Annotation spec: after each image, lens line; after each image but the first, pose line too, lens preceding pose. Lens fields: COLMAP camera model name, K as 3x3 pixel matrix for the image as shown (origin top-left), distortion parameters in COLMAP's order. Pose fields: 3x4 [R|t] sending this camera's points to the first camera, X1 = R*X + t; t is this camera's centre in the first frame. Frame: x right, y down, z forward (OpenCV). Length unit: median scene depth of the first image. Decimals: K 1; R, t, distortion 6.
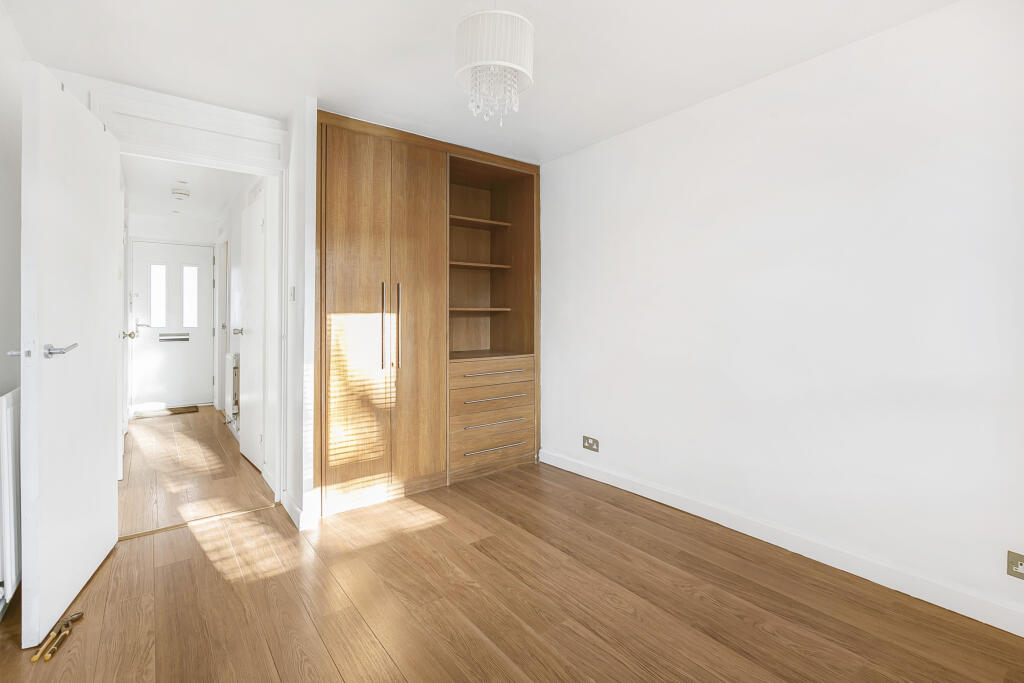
lens RADIAL K [[473.2, 0, 531.1], [0, 473.2, 314.8], [0, 0, 1]] dist [-0.015194, 0.000437]
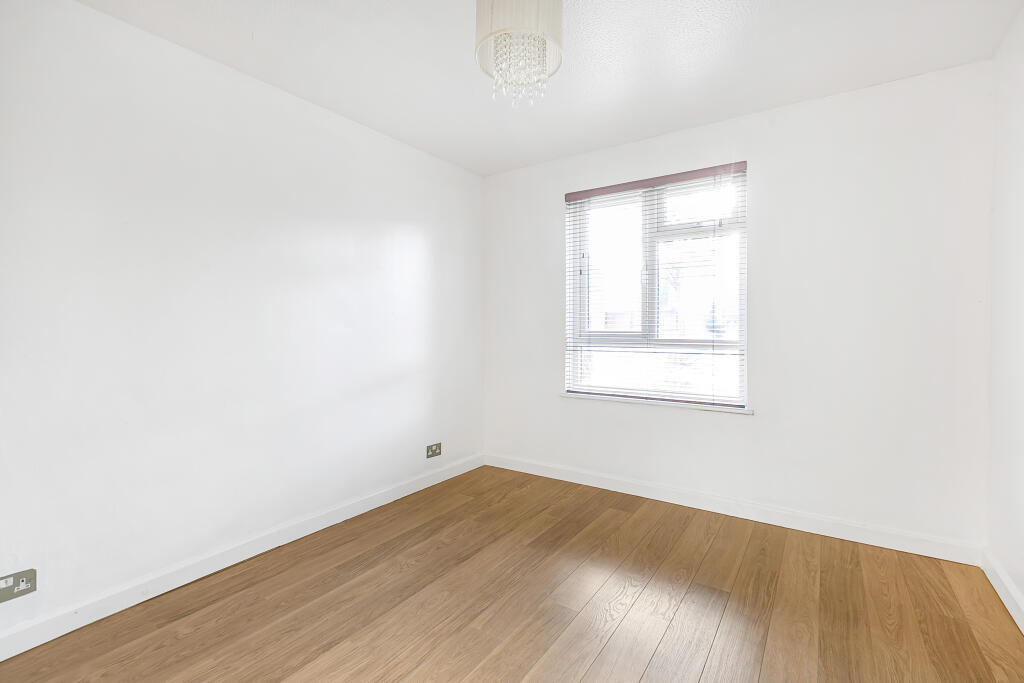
lens RADIAL K [[473.2, 0, 513.4], [0, 473.2, 334.5], [0, 0, 1]] dist [-0.015194, 0.000437]
pose [[-0.305593, -0.017318, 0.952005, -0.767984], [0.008562, 0.999744, 0.020935, 0.025726], [-0.952124, 0.014549, -0.305367, 1.081070]]
